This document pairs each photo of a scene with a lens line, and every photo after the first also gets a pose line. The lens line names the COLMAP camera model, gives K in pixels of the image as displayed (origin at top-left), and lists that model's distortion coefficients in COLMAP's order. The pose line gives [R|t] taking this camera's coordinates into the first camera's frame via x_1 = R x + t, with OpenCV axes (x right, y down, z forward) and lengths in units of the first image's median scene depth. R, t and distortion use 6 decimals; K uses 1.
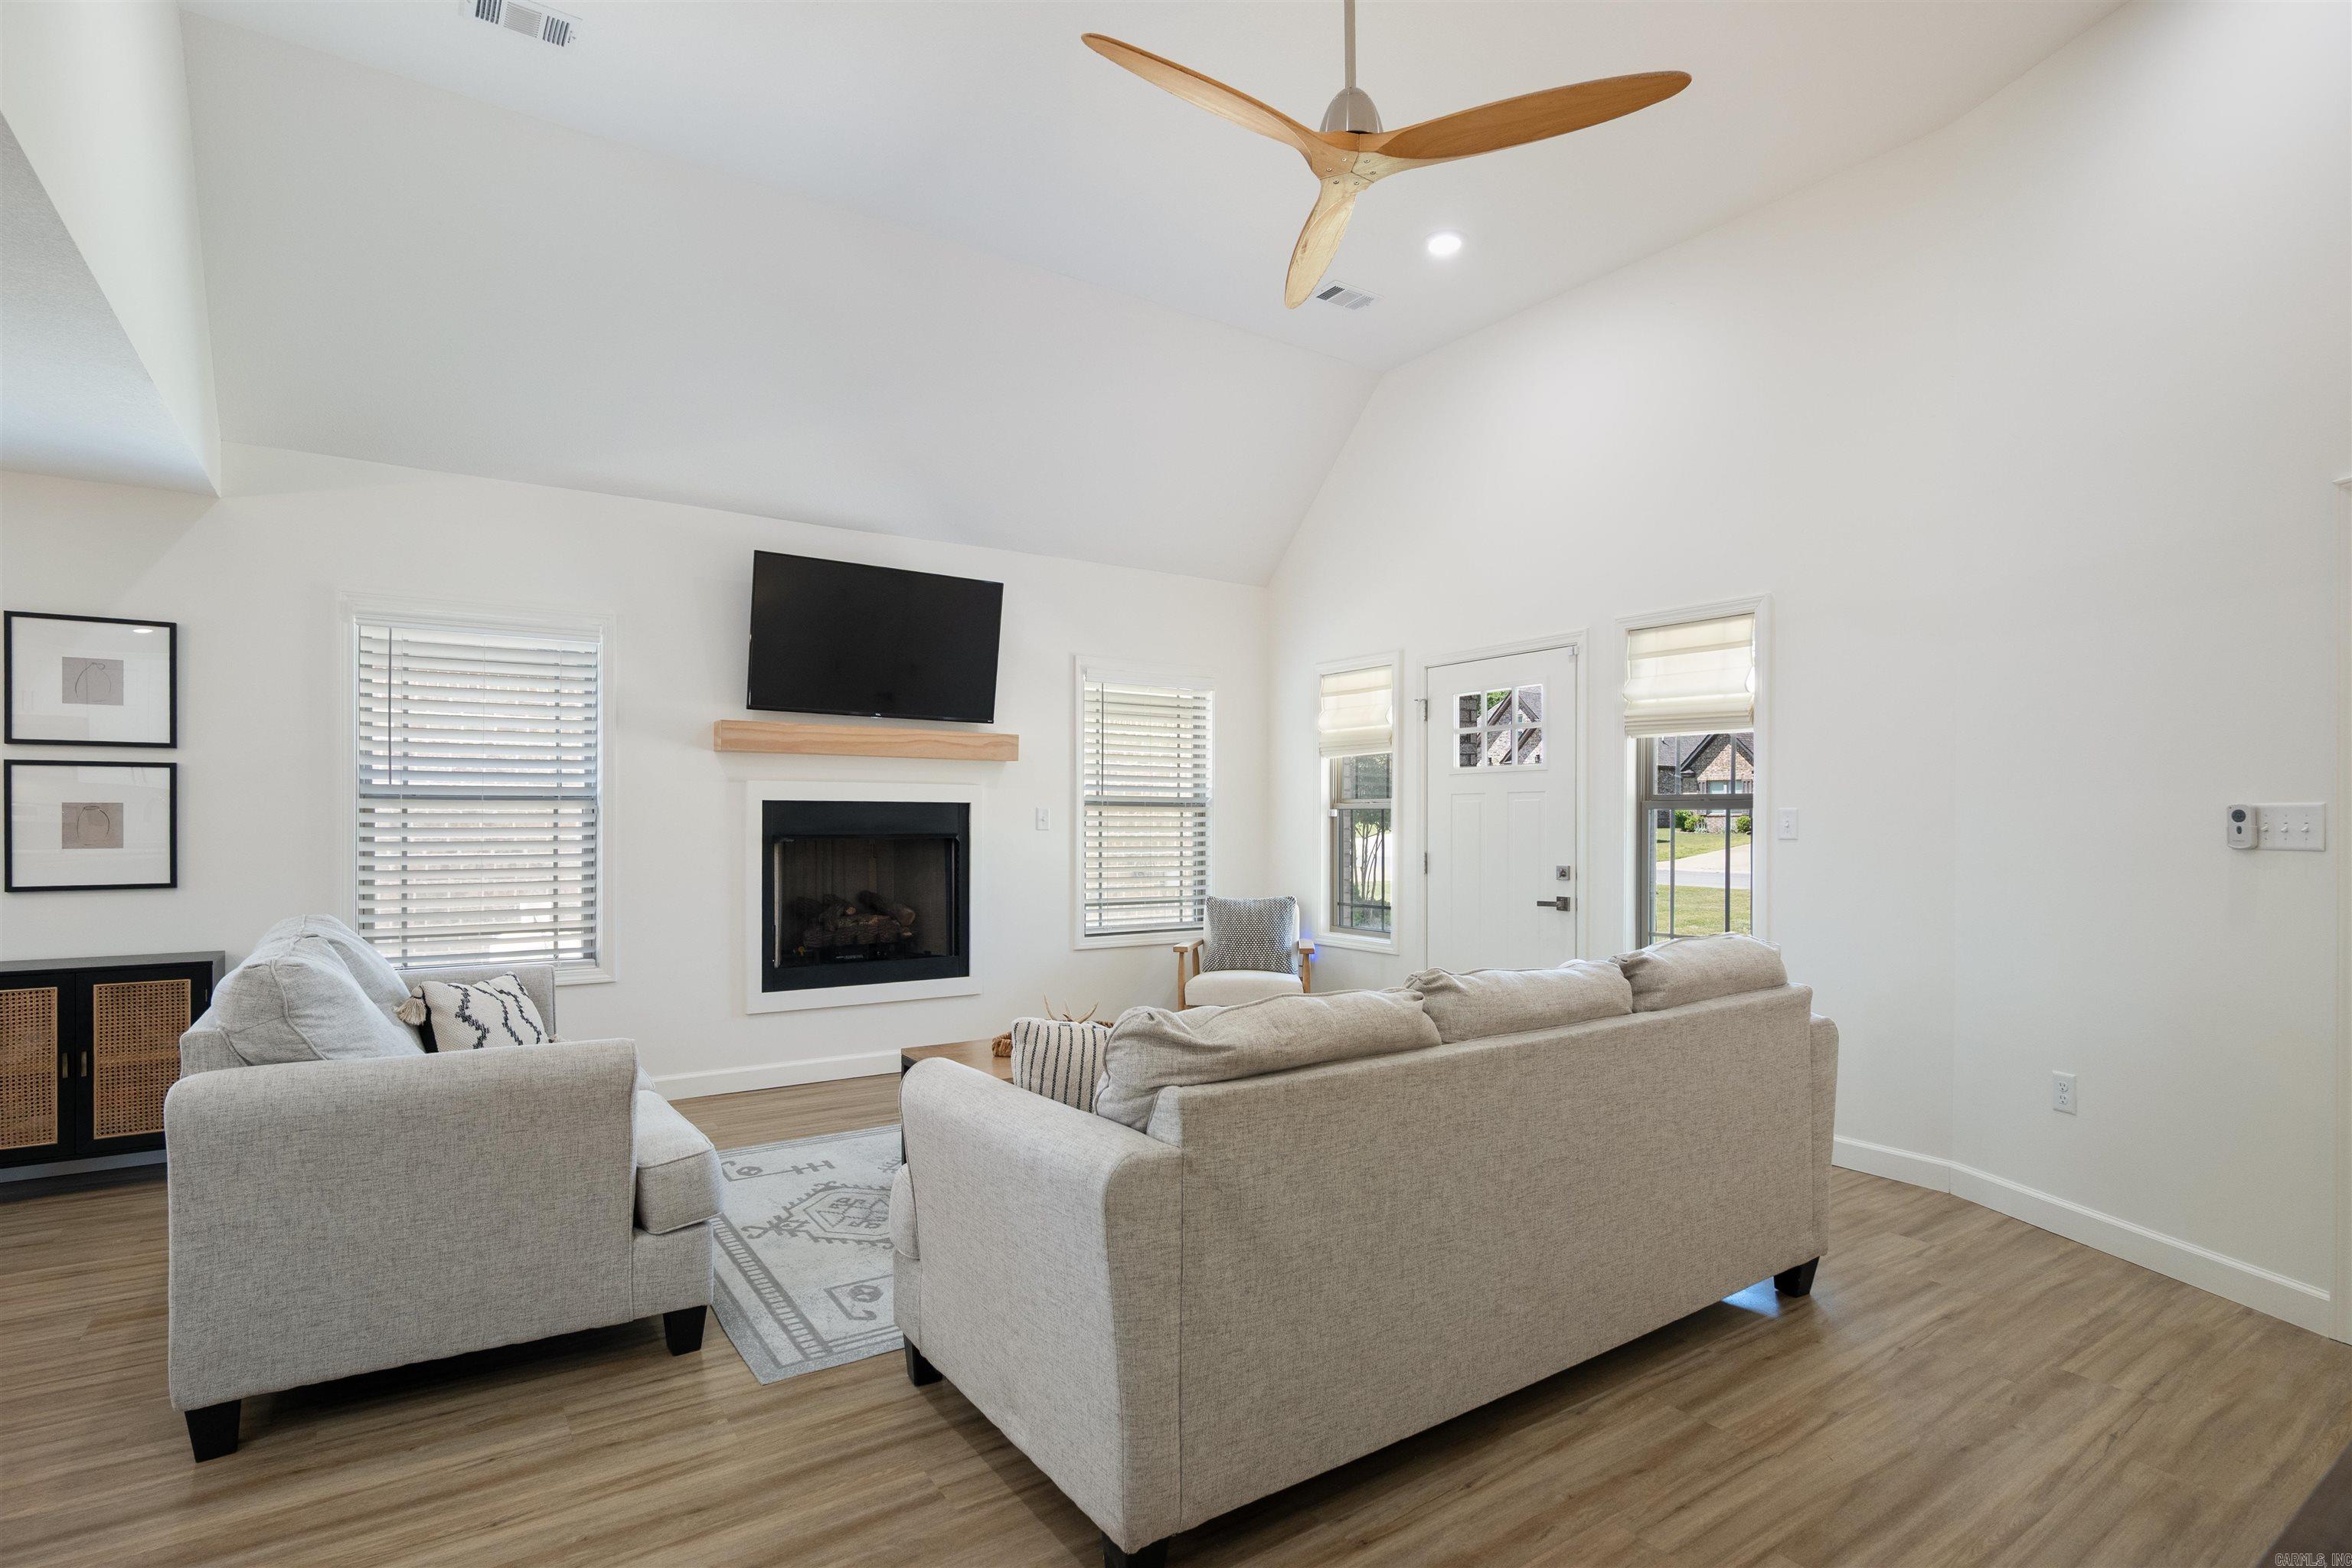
lens RADIAL K [[1180.3, 0, 1151.2], [0, 1180.3, 815.6], [0, 0, 1]] dist [-0.005003, 0.000936]
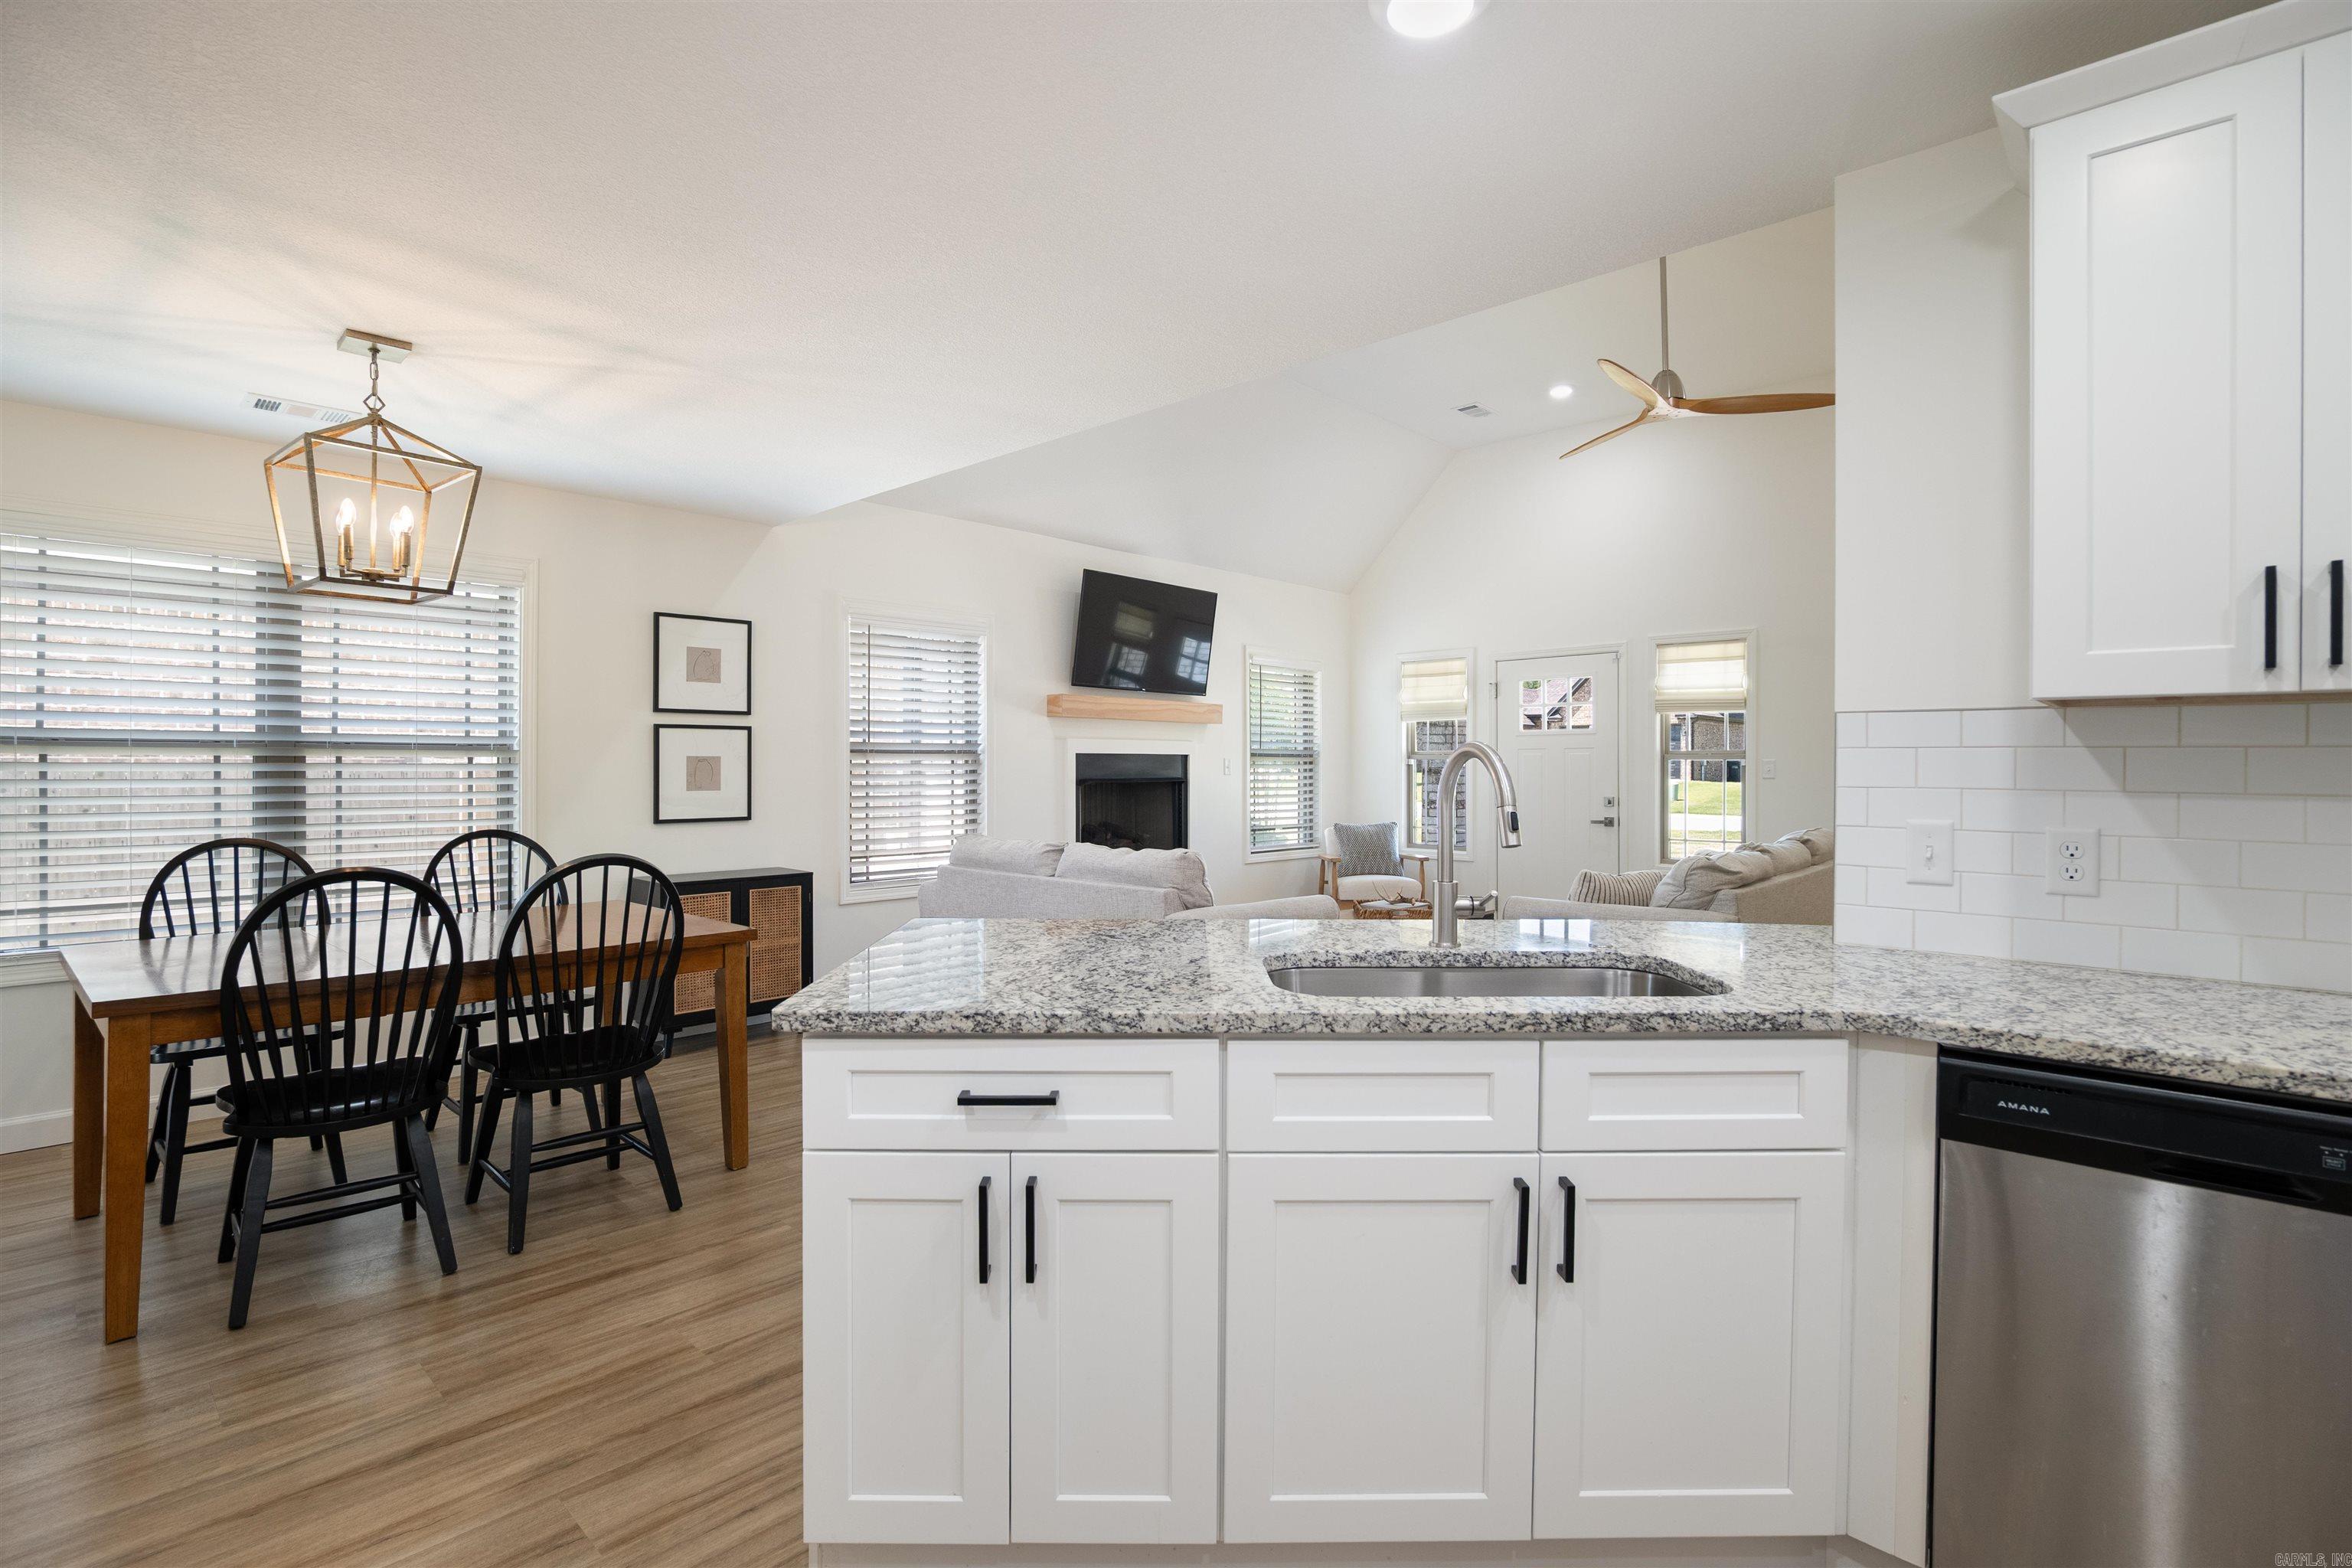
lens RADIAL K [[1105.9, 0, 1152.5], [0, 1105.9, 768.8], [0, 0, 1]] dist [-0.010361, 0.000545]
pose [[0.976220, -0.002663, 0.216766, -0.536969], [0.001416, 0.999982, 0.005910, -0.002865], [-0.216778, -0.005462, 0.976206, -0.261046]]
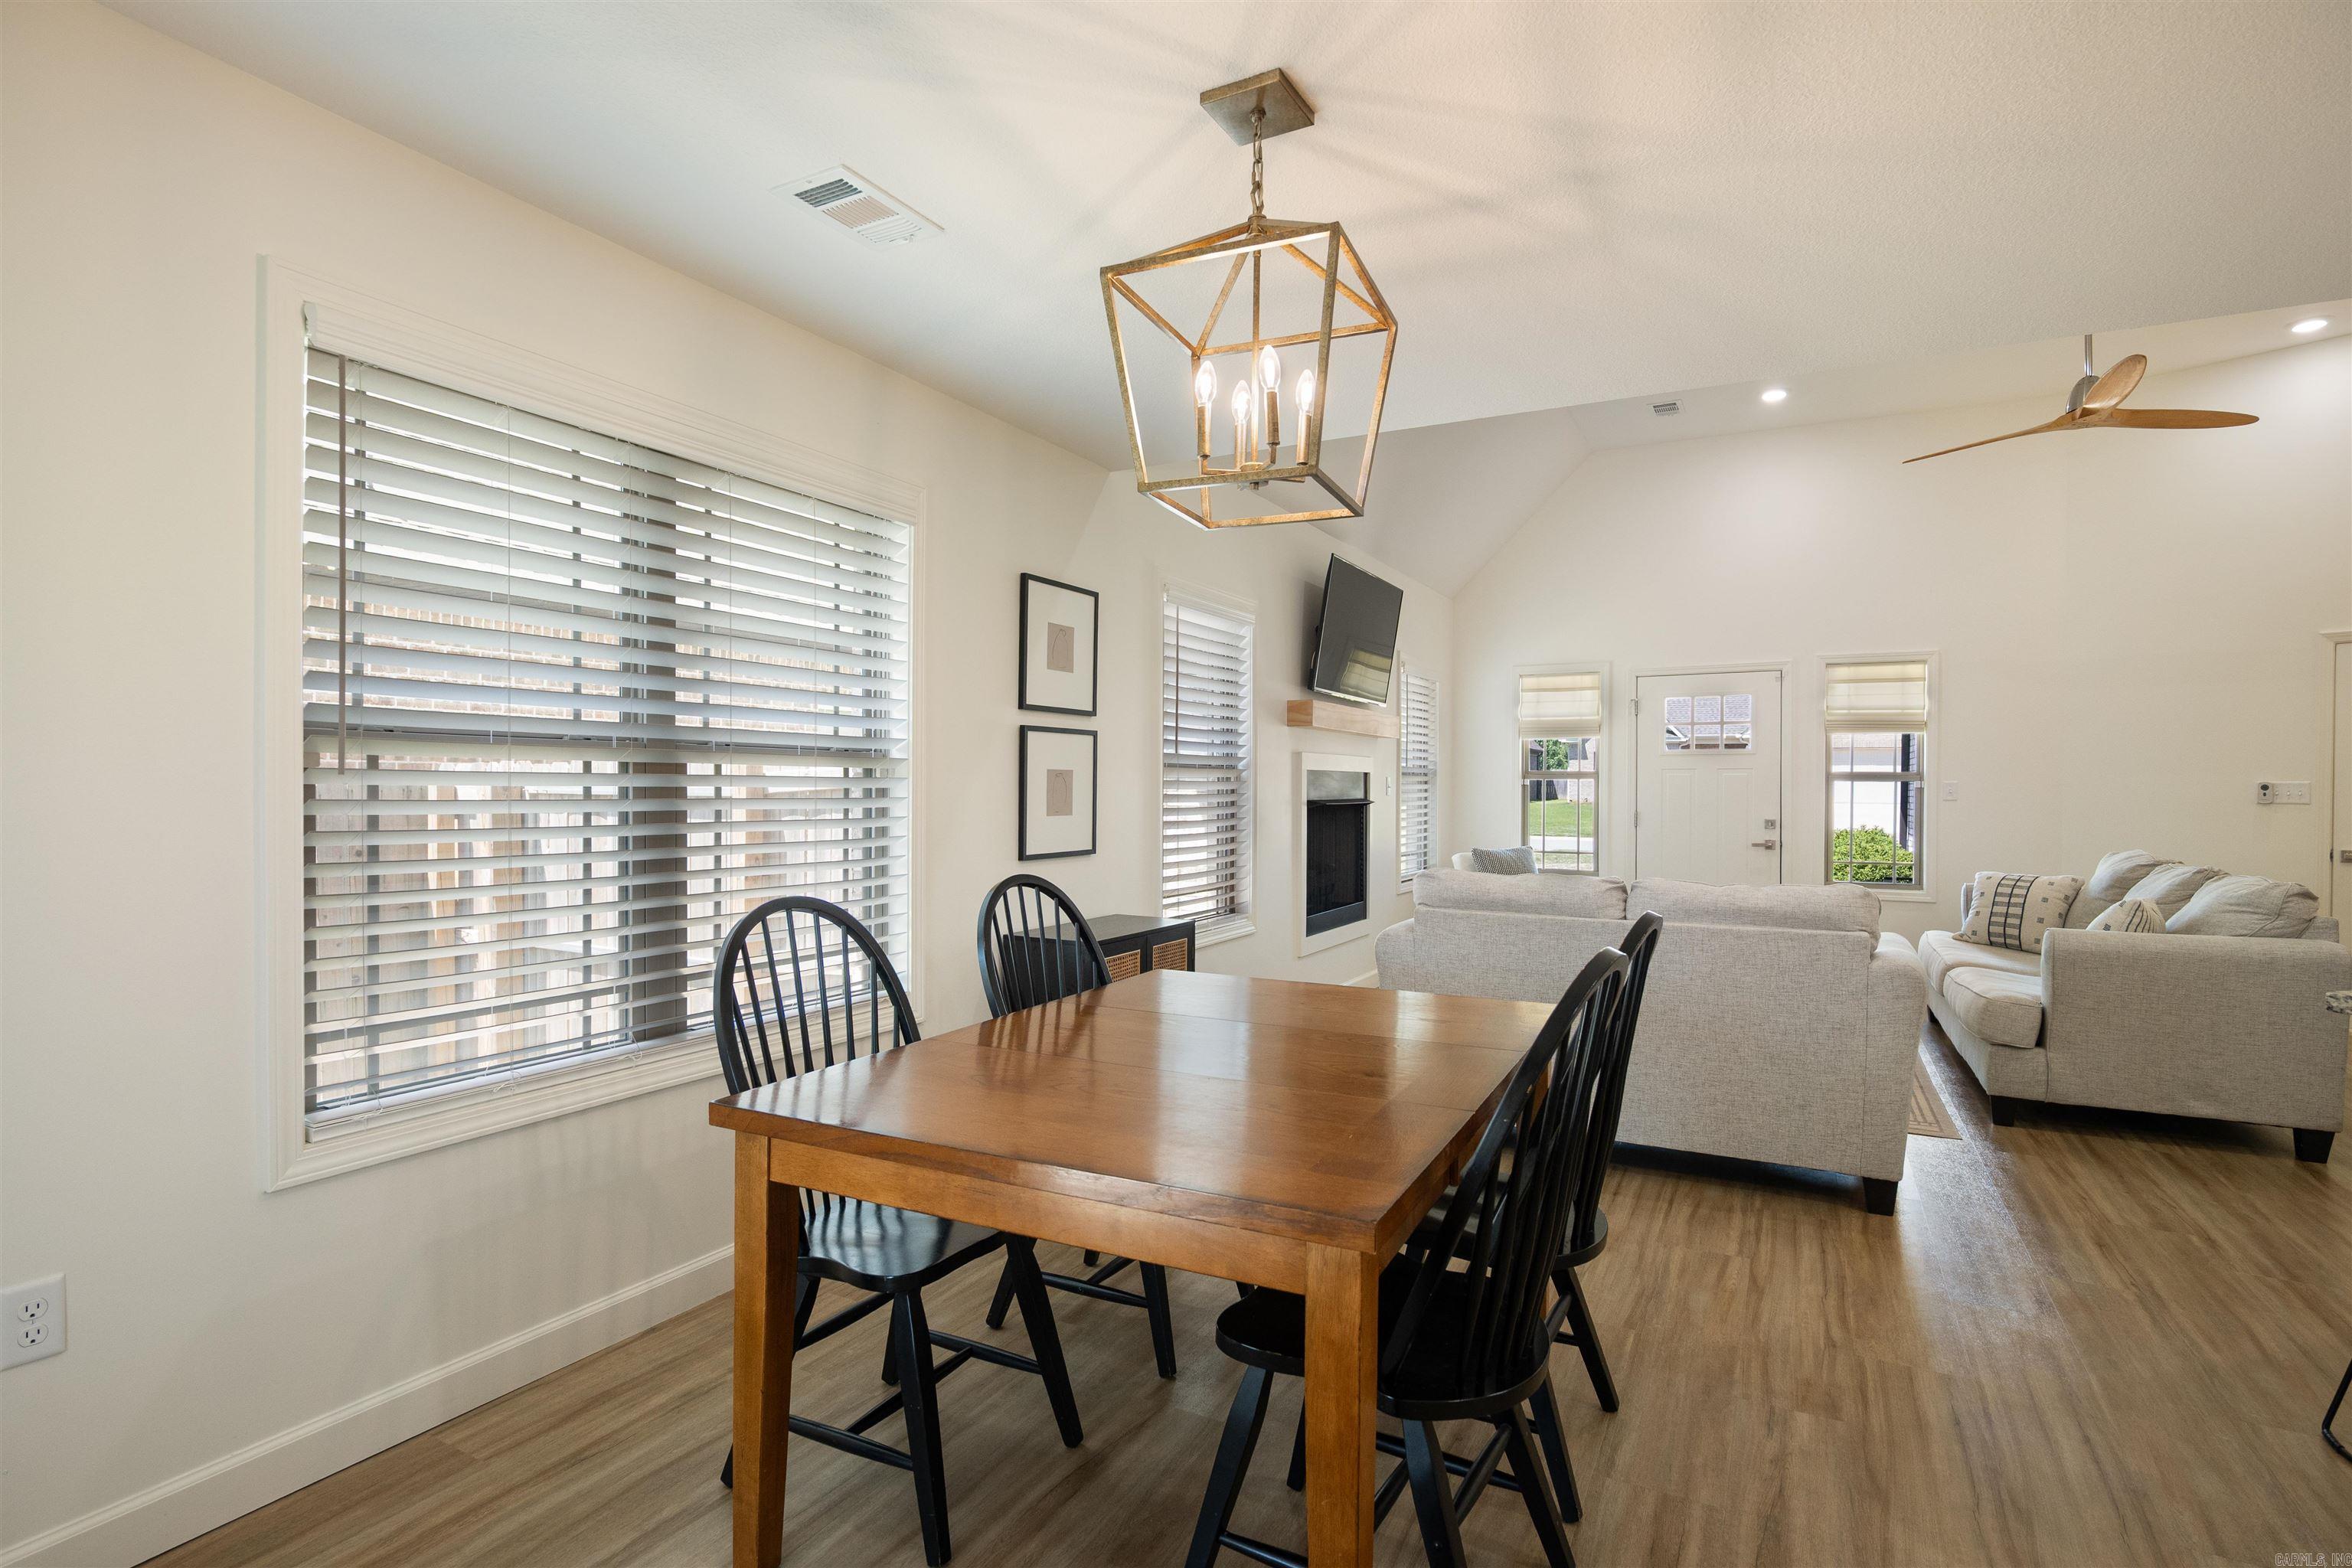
lens RADIAL K [[1180.3, 0, 1155.8], [0, 1180.3, 792.3], [0, 0, 1]] dist [-0.005003, 0.000936]
pose [[0.881050, -0.000091, 0.473023, -1.033175], [-0.004163, 0.999960, 0.007947, -0.000242], [-0.473004, -0.008971, 0.881014, 0.067102]]
